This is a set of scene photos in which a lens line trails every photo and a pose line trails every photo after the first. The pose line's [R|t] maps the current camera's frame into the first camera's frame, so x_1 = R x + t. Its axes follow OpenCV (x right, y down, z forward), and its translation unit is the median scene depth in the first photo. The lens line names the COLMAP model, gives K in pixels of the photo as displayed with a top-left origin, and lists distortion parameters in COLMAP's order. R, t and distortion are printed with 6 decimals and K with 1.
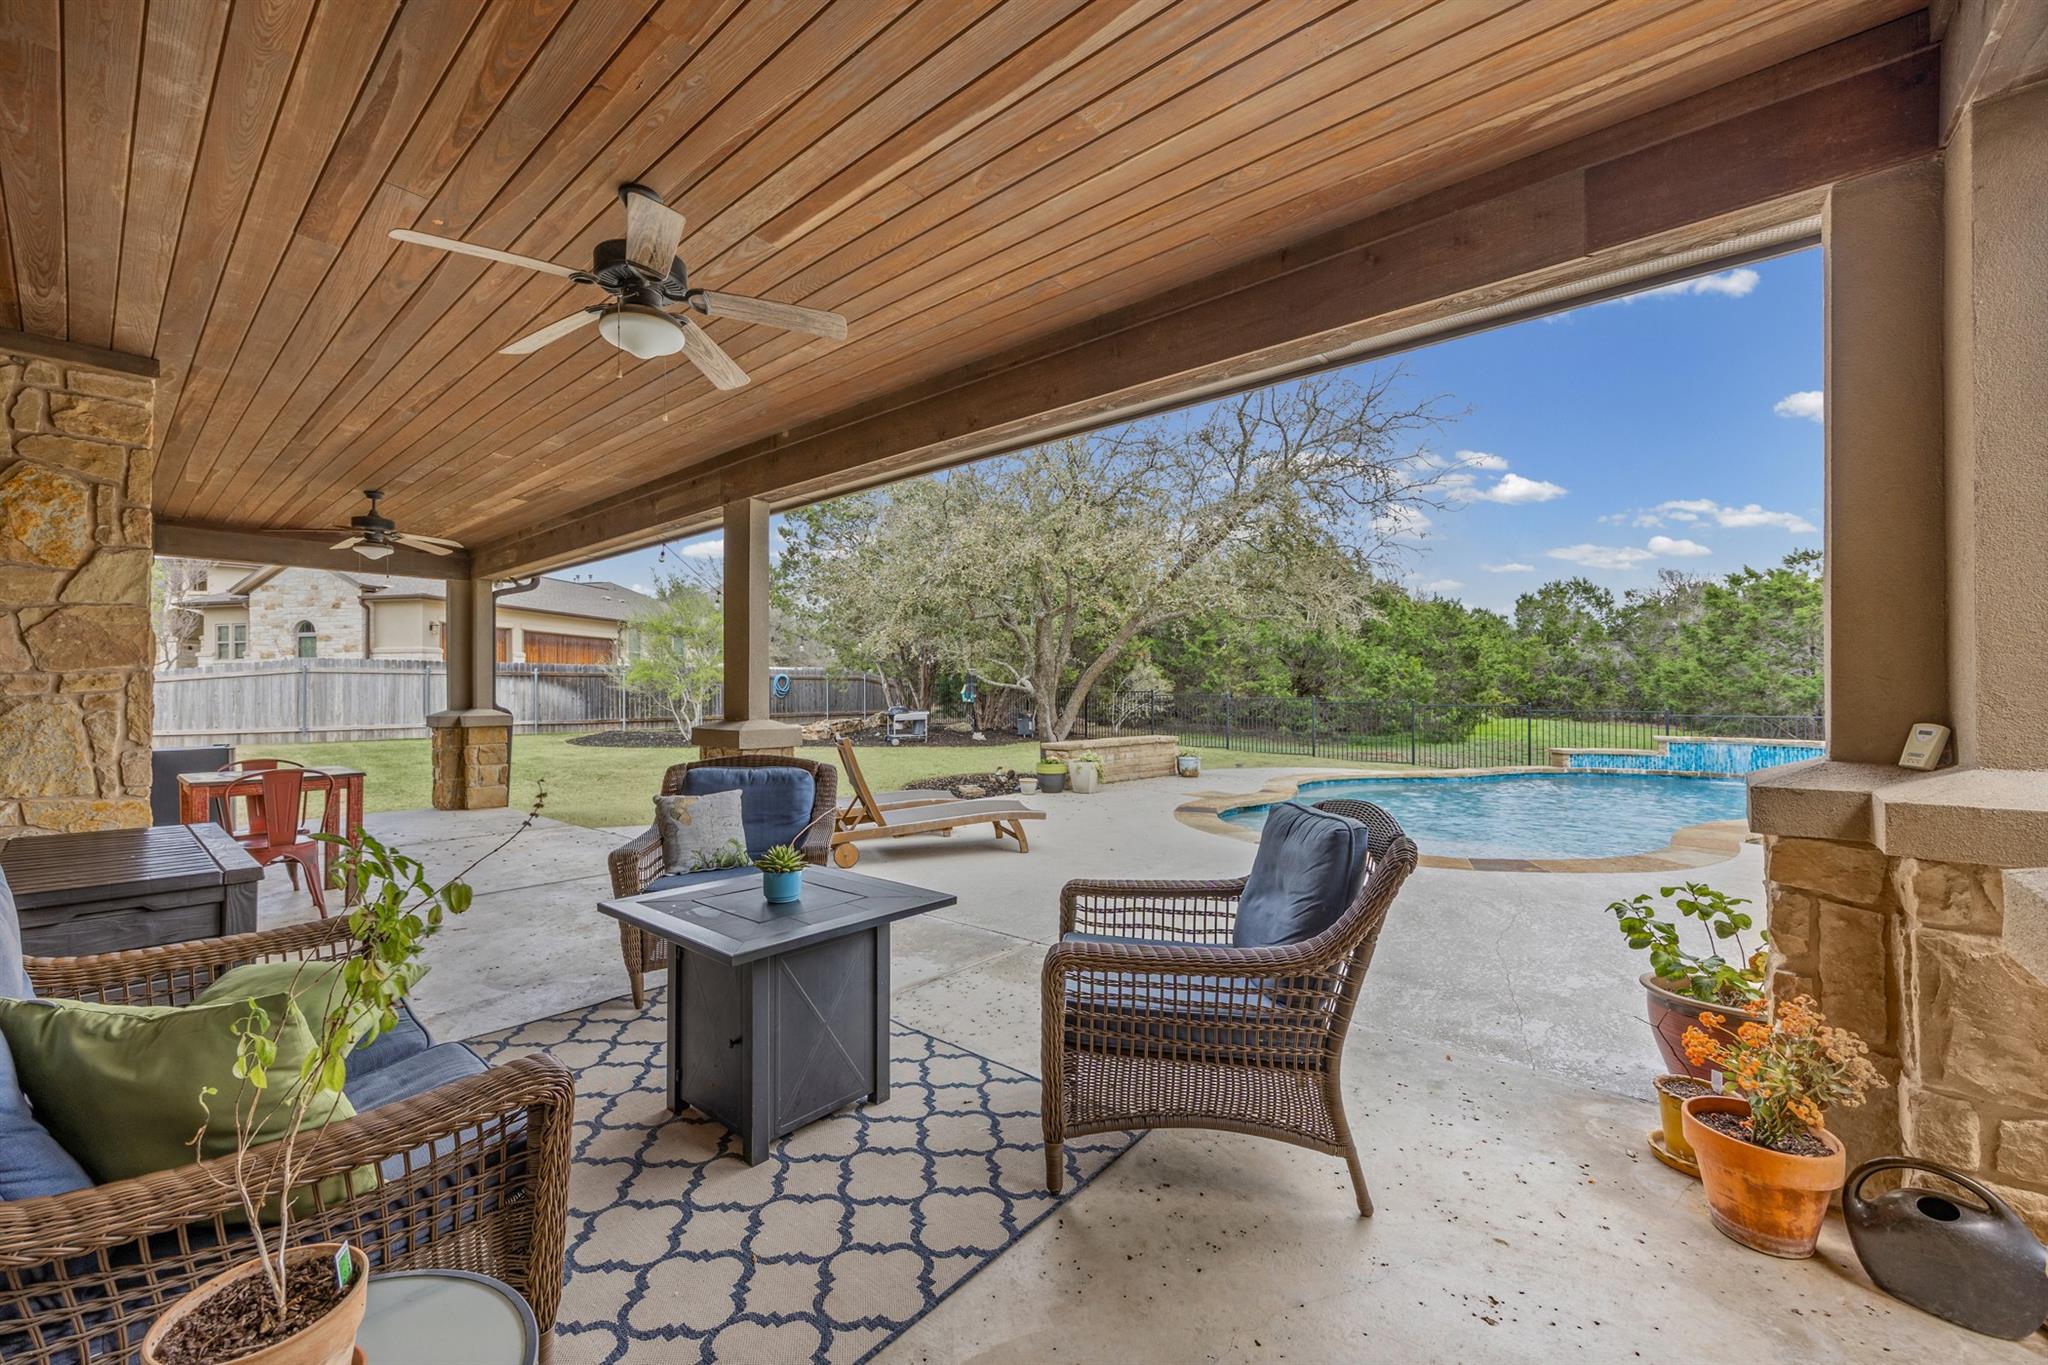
lens RADIAL K [[792.2, 0, 1031.0], [0, 792.2, 681.4], [0, 0, 1]] dist [-0.002570, 0.000022]
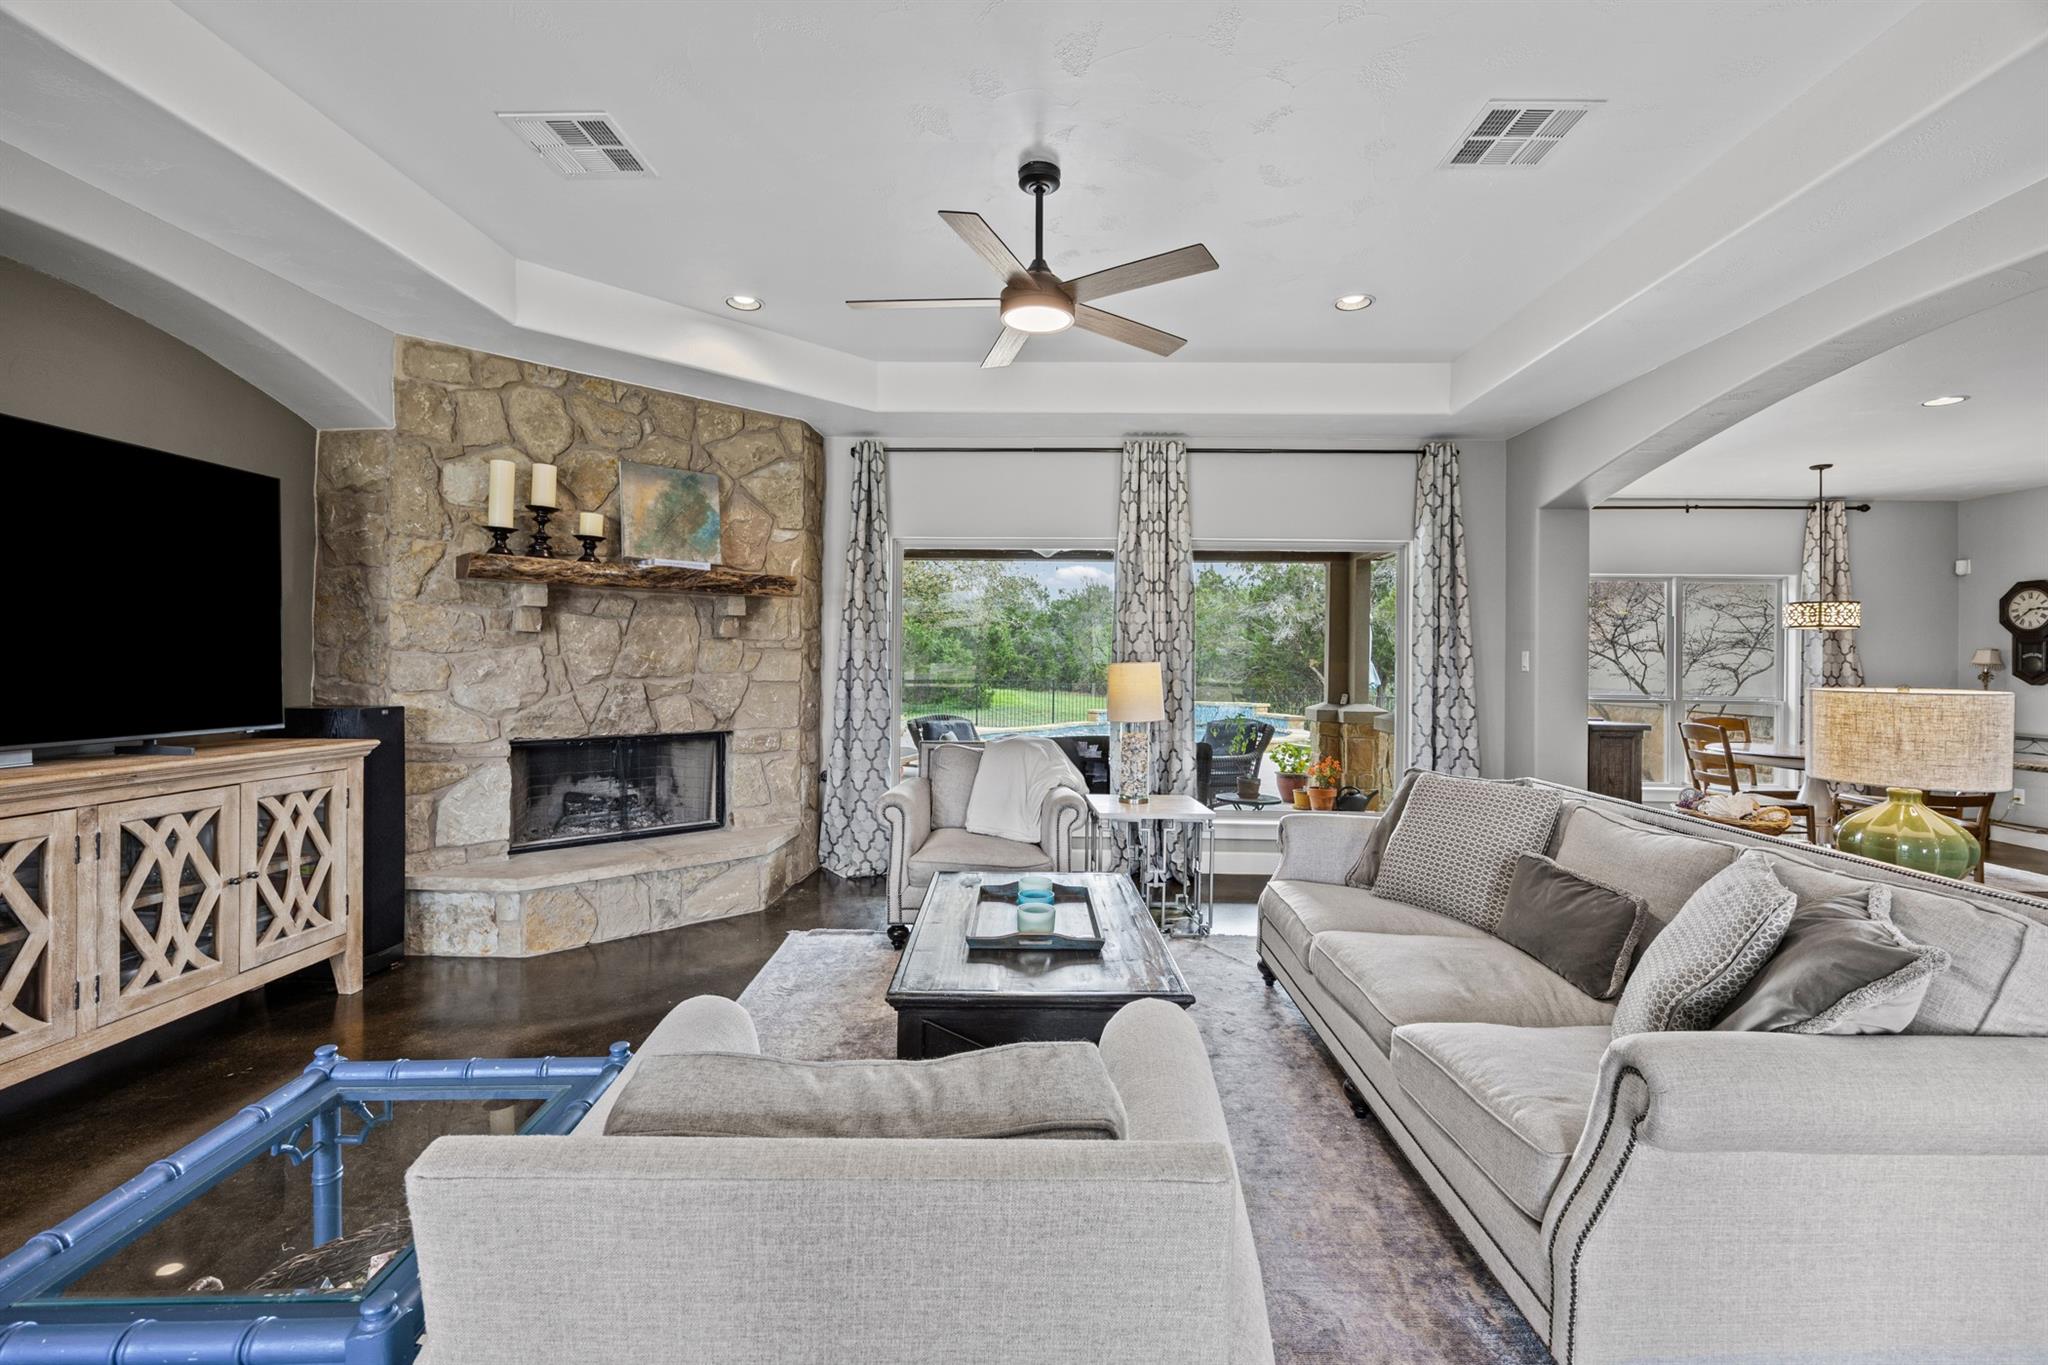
lens RADIAL K [[870.5, 0, 1018.4], [0, 870.5, 665.1], [0, 0, 1]] dist [-0.008053, 0.000524]
pose [[0.797518, 0.009598, 0.603219, -0.150547], [-0.020848, 0.999715, 0.011657, -0.005941], [-0.602935, -0.021873, 0.797490, -0.082035]]
